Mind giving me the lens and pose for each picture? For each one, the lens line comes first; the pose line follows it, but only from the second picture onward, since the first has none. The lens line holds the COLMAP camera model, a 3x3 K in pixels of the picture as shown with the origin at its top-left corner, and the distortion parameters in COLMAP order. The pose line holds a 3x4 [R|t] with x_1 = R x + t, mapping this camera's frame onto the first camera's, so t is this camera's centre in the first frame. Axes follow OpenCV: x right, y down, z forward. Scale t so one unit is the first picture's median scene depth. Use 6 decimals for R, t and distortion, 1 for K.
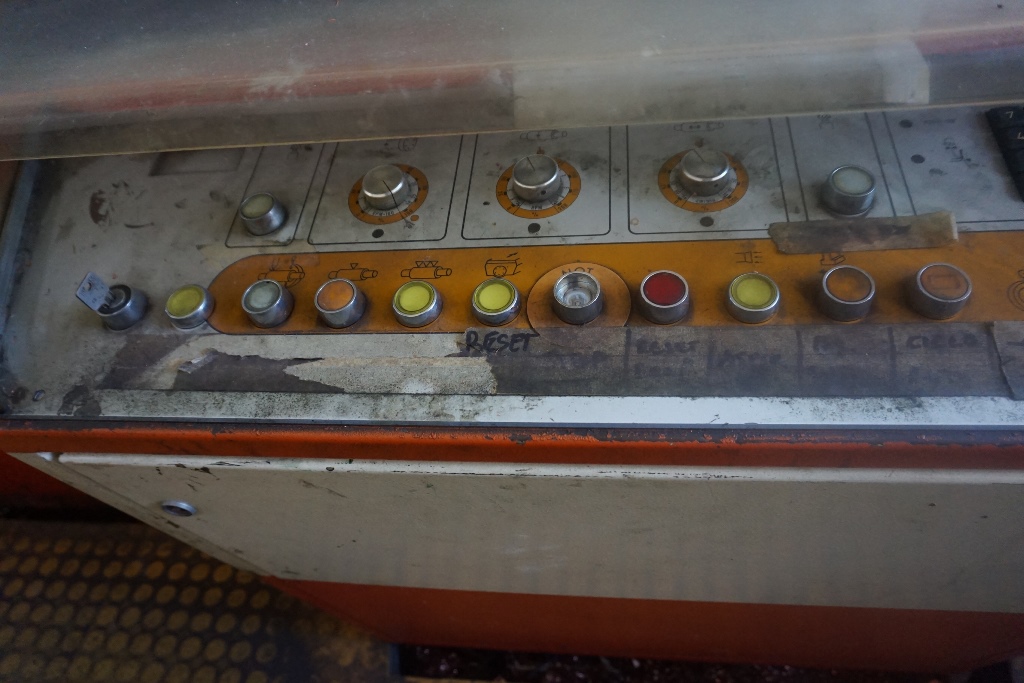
lens RADIAL K [[692.4, 0, 515.9], [0, 692.4, 337.9], [0, 0, 1]] dist [-0.000538, 0.022484]
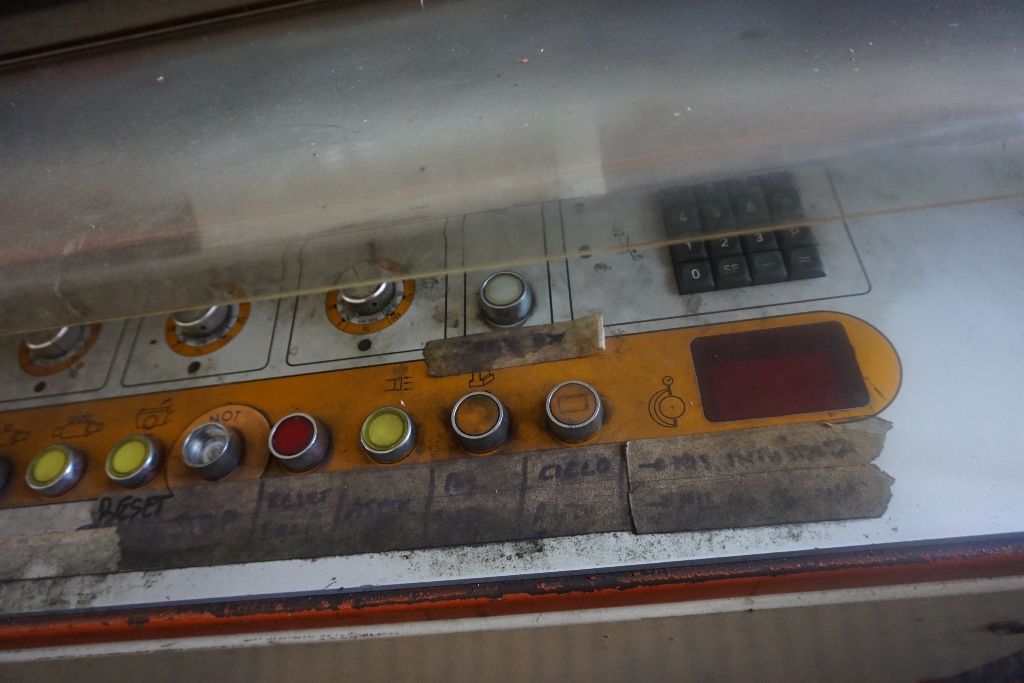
lens RADIAL K [[692.4, 0, 511.1], [0, 692.4, 339.9], [0, 0, 1]] dist [-0.000538, 0.022484]
pose [[0.994057, -0.108548, -0.008263, 0.521184], [0.108409, 0.993981, -0.015782, -0.150446], [0.009926, 0.014792, 0.999841, 0.071879]]
